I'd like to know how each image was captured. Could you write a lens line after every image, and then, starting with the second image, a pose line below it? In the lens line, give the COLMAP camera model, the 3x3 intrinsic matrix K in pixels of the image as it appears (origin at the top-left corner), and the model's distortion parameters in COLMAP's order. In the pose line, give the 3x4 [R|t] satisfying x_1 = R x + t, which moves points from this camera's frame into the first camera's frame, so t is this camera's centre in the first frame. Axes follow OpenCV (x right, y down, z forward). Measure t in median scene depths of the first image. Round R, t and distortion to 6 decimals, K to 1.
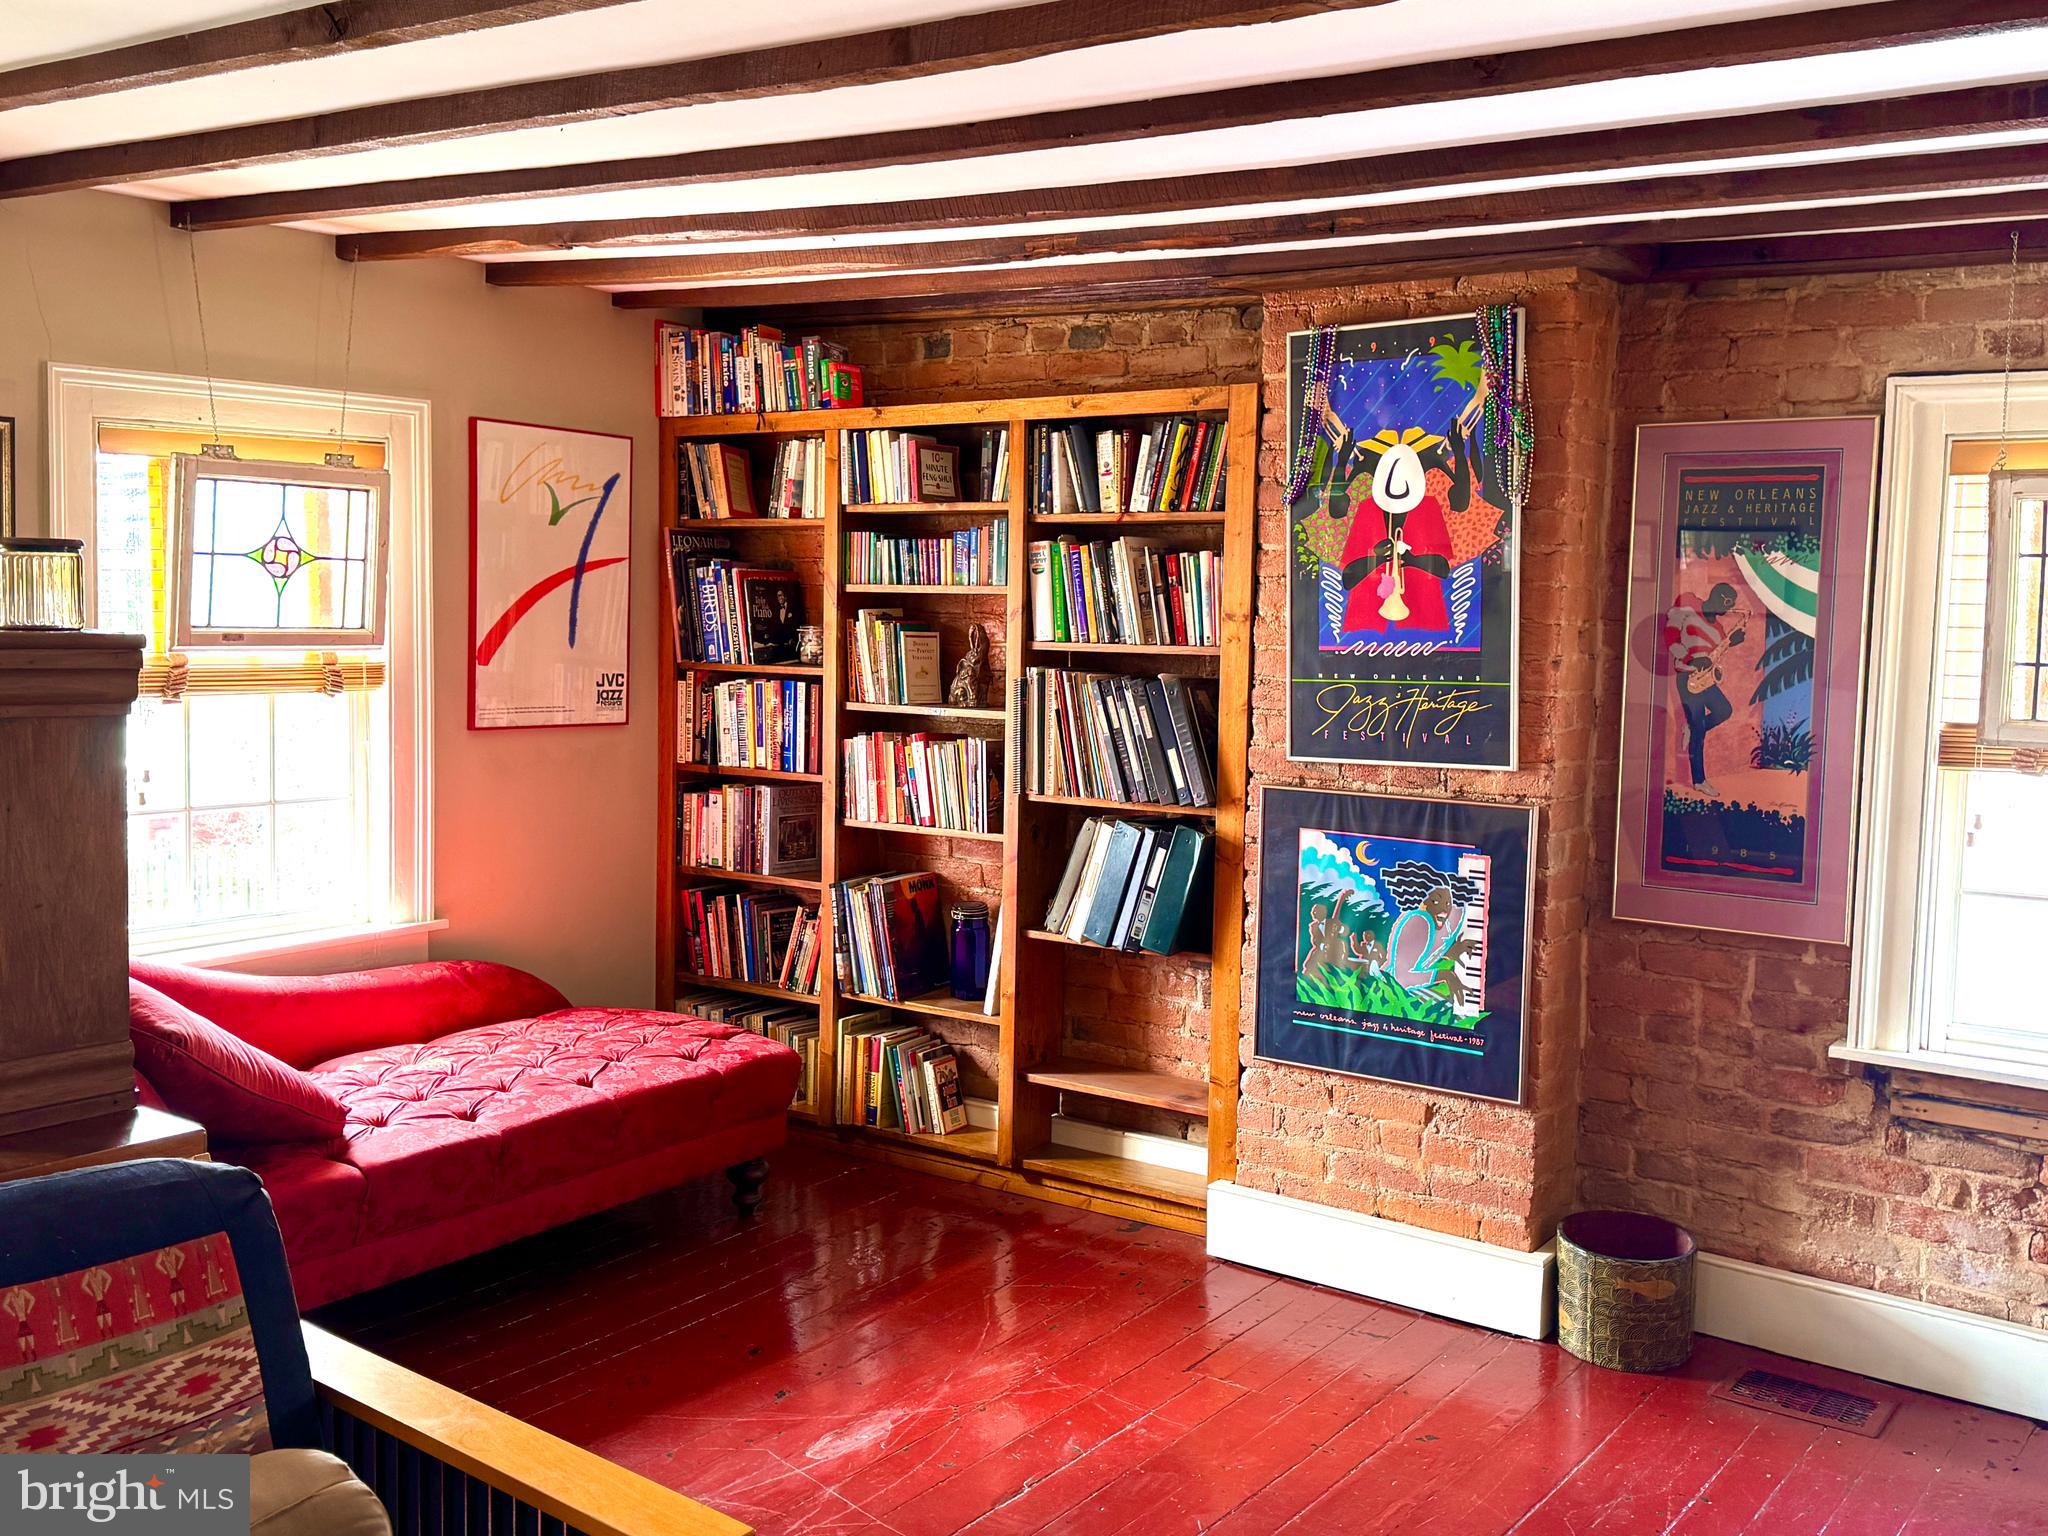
lens RADIAL K [[1940.3, 0, 1022.2], [0, 1940.3, 769.9], [0, 0, 1]] dist [-0.001054, 0.000000]
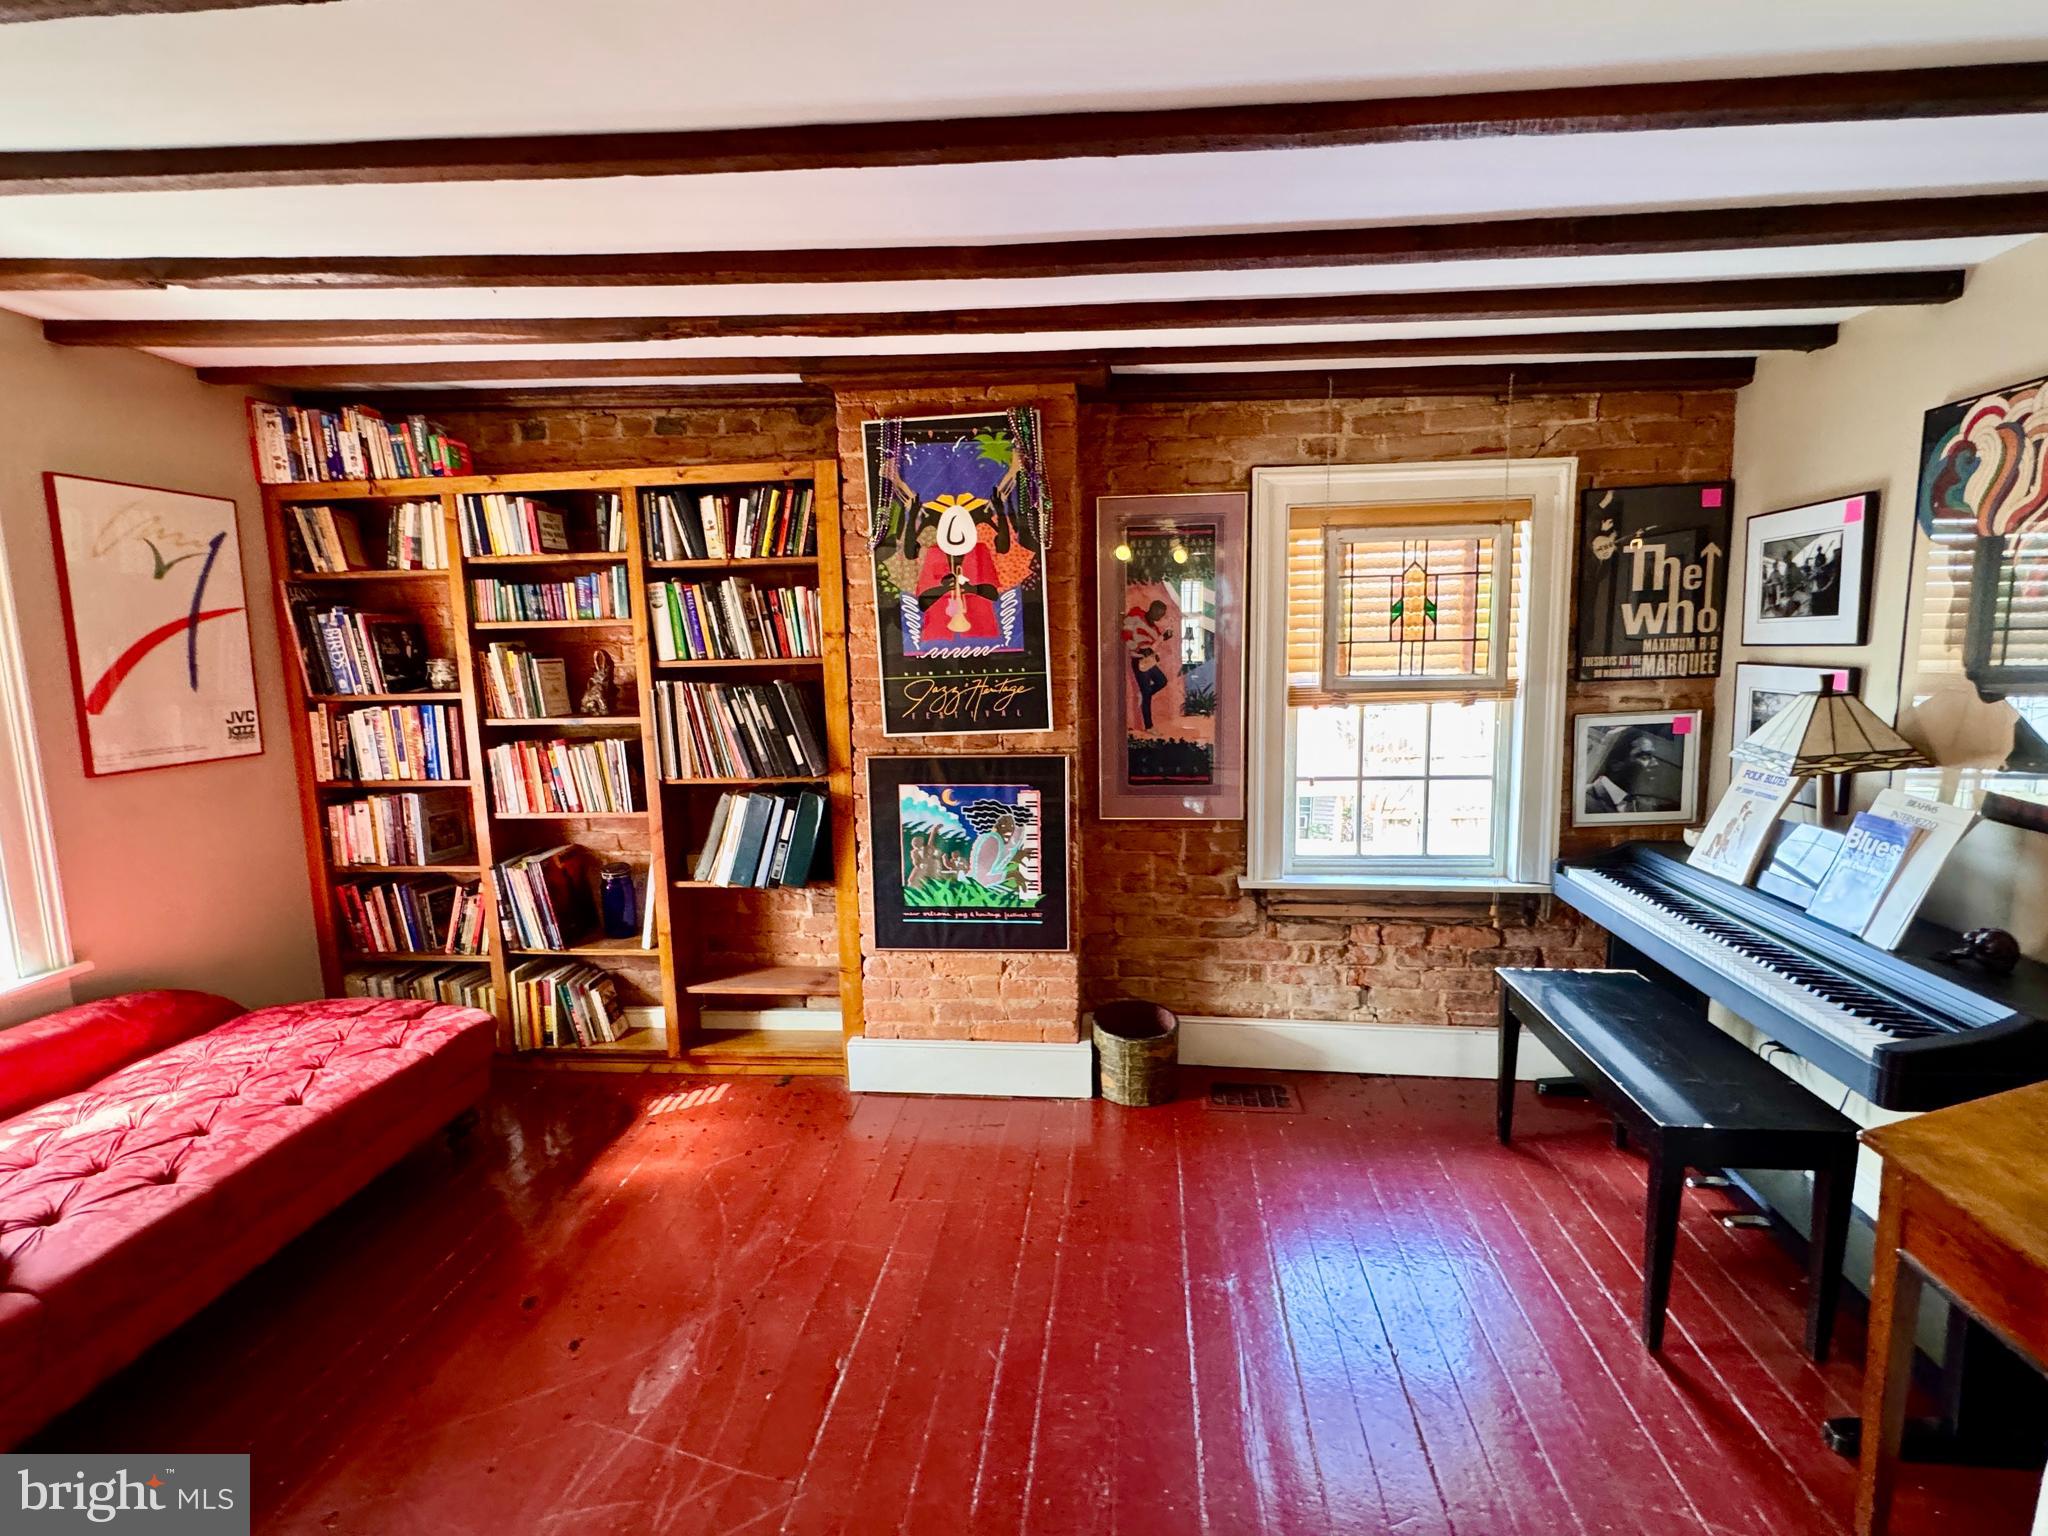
lens RADIAL K [[966.2, 0, 1039.3], [0, 966.2, 769.3], [0, 0, 1]] dist [-0.021945, 0.000621]
pose [[0.856178, -0.110025, 0.504831, -0.113659], [0.080188, 0.993521, 0.080536, -0.027376], [-0.510421, -0.028471, 0.859453, 0.333278]]
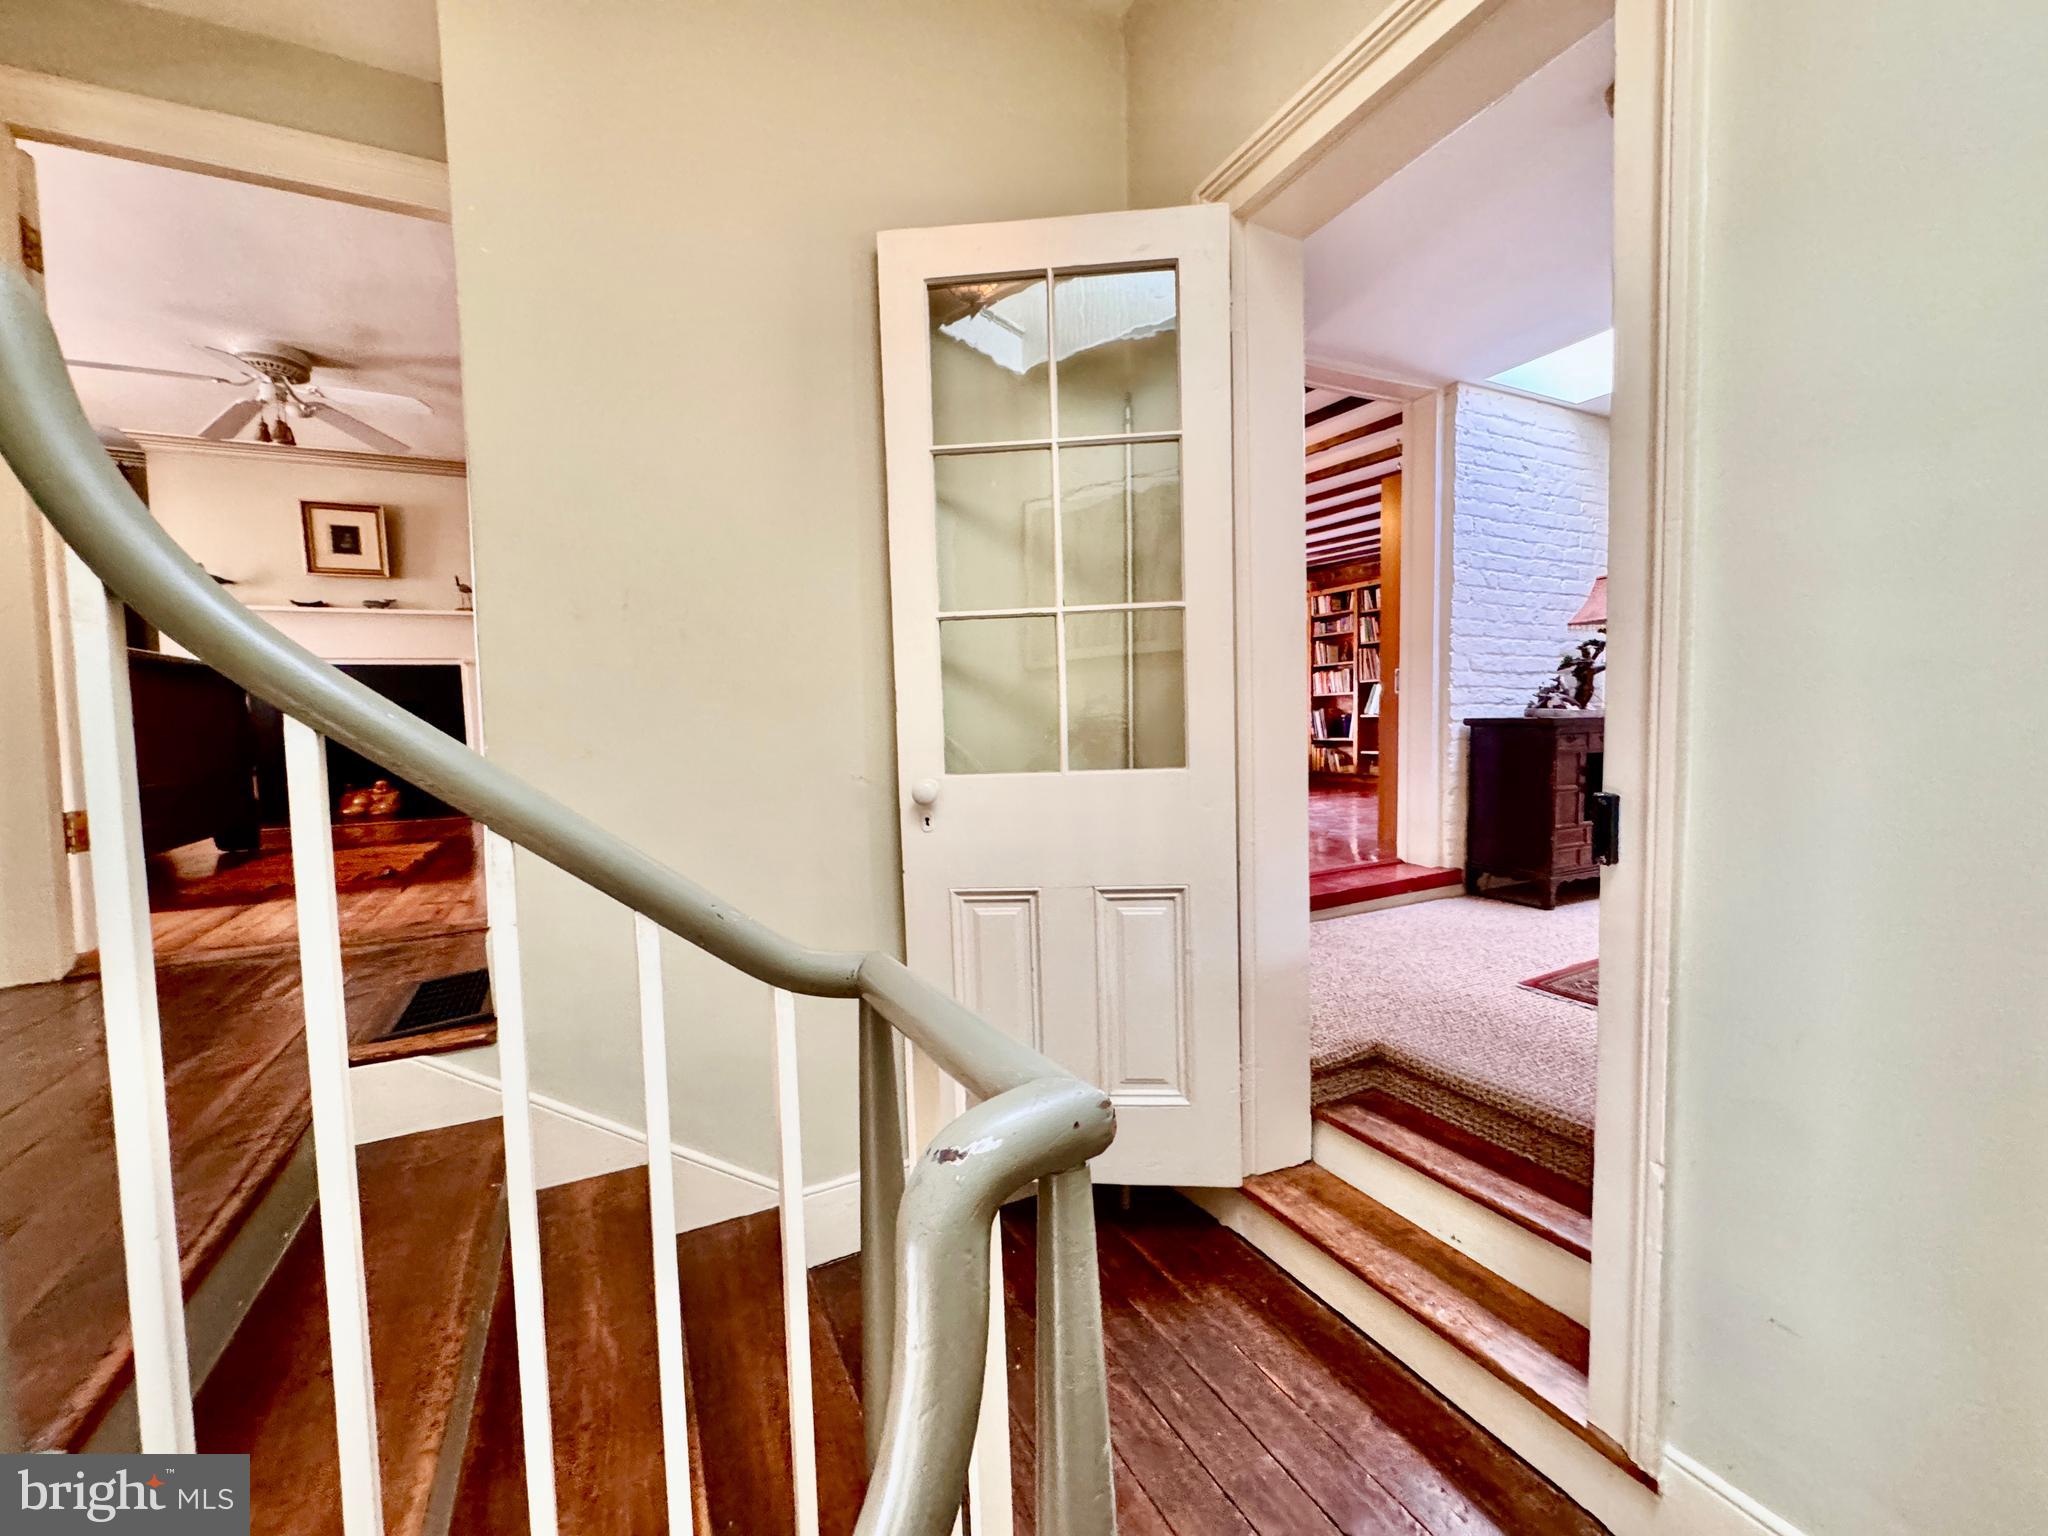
lens RADIAL K [[817.2, 0, 1027.3], [0, 817.2, 763.5], [0, 0, 1]] dist [-0.011903, 0.000007]
pose [[0.894315, -0.012288, -0.447269, 0.147260], [-0.002852, 0.999446, -0.033161, 0.253607], [0.447428, 0.030932, 0.893785, -0.849393]]
